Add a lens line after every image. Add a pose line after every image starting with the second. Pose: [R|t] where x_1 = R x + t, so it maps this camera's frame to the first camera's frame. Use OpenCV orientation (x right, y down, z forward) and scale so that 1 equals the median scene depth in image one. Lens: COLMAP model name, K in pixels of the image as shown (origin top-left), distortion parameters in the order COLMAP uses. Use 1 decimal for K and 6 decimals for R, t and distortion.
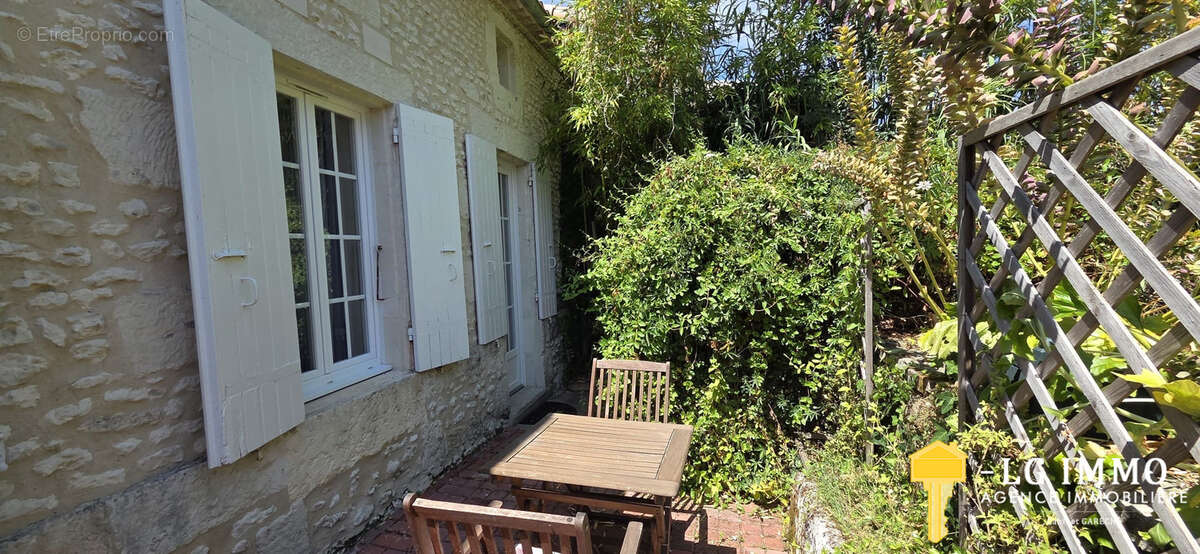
lens RADIAL K [[491.0, 0, 596.0], [0, 491.0, 279.9], [0, 0, 1]] dist [0.003189, -0.000321]
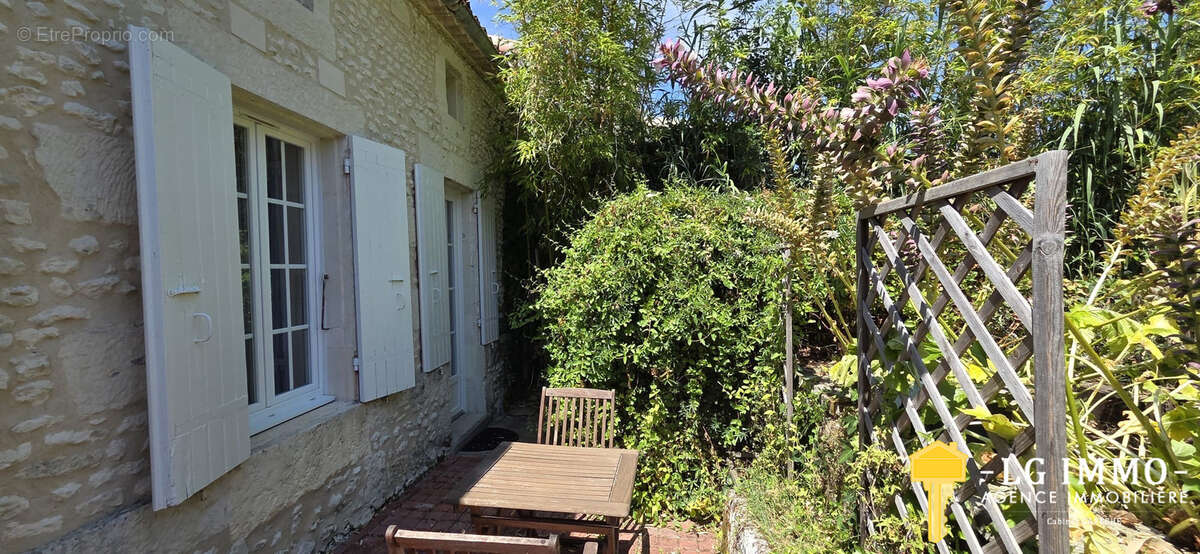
lens RADIAL K [[491.0, 0, 595.8], [0, 491.0, 280.1], [0, 0, 1]] dist [0.003189, -0.000321]
pose [[0.991181, 0.014735, 0.131695, -0.036012], [-0.009482, 0.999137, -0.040433, -0.027805], [-0.132177, 0.038827, 0.990465, -0.064447]]
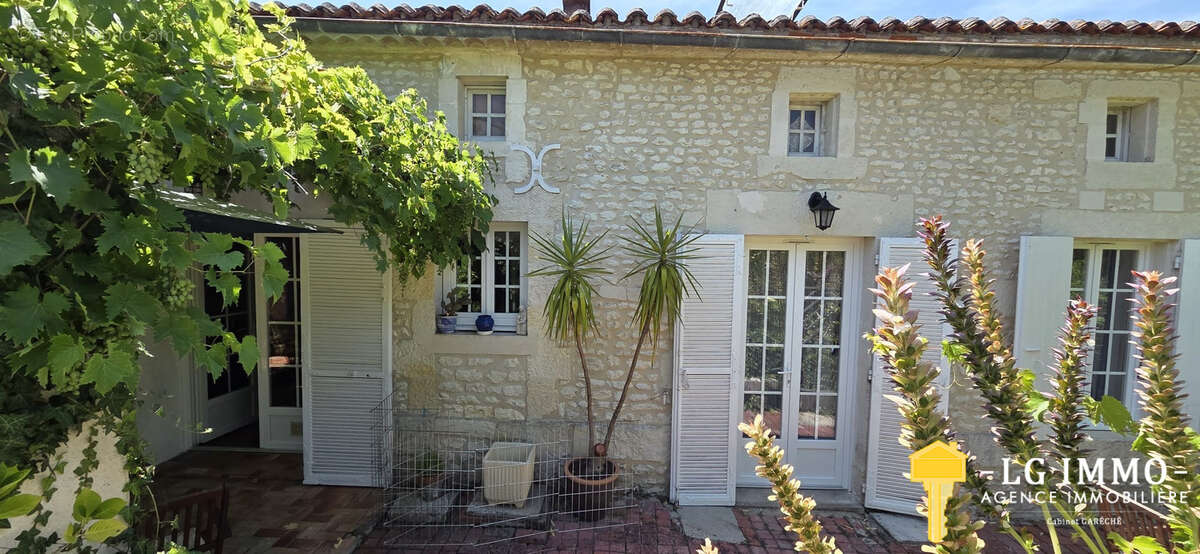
lens RADIAL K [[491.0, 0, 596.8], [0, 491.0, 284.7], [0, 0, 1]] dist [0.003189, -0.000321]
pose [[0.227131, 0.106468, -0.968027, 0.605499], [-0.090619, 0.992004, 0.087843, -0.238617], [0.969639, 0.067770, 0.234963, -0.945704]]
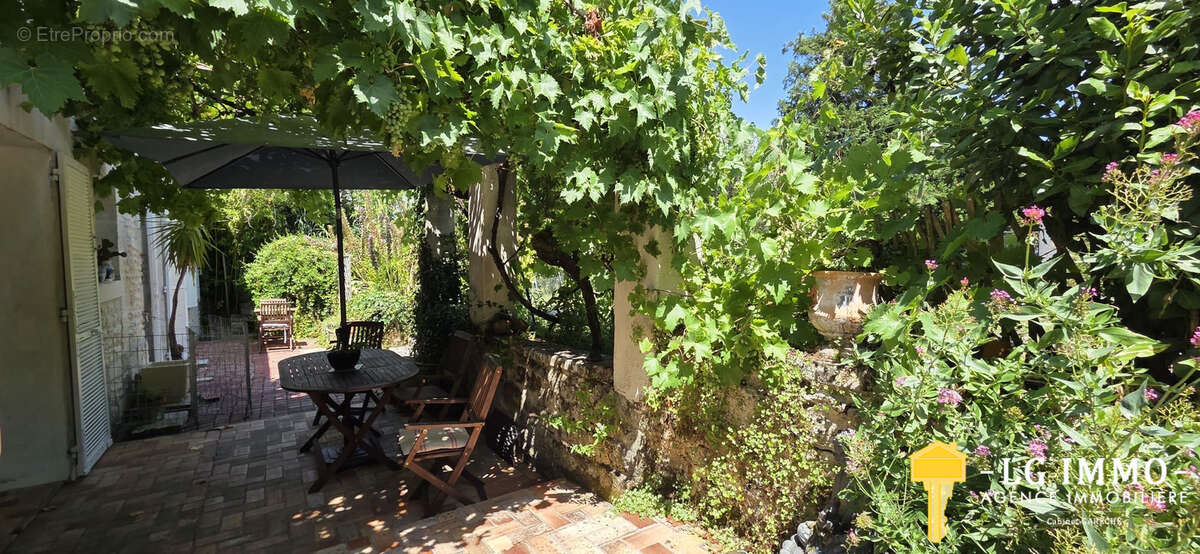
lens RADIAL K [[491.0, 0, 599.1], [0, 491.0, 278.9], [0, 0, 1]] dist [0.003189, -0.000321]
pose [[0.654474, -0.005677, 0.756063, -1.130927], [0.021832, 0.999697, -0.011392, 0.111605], [-0.755769, 0.023962, 0.654400, -3.297880]]
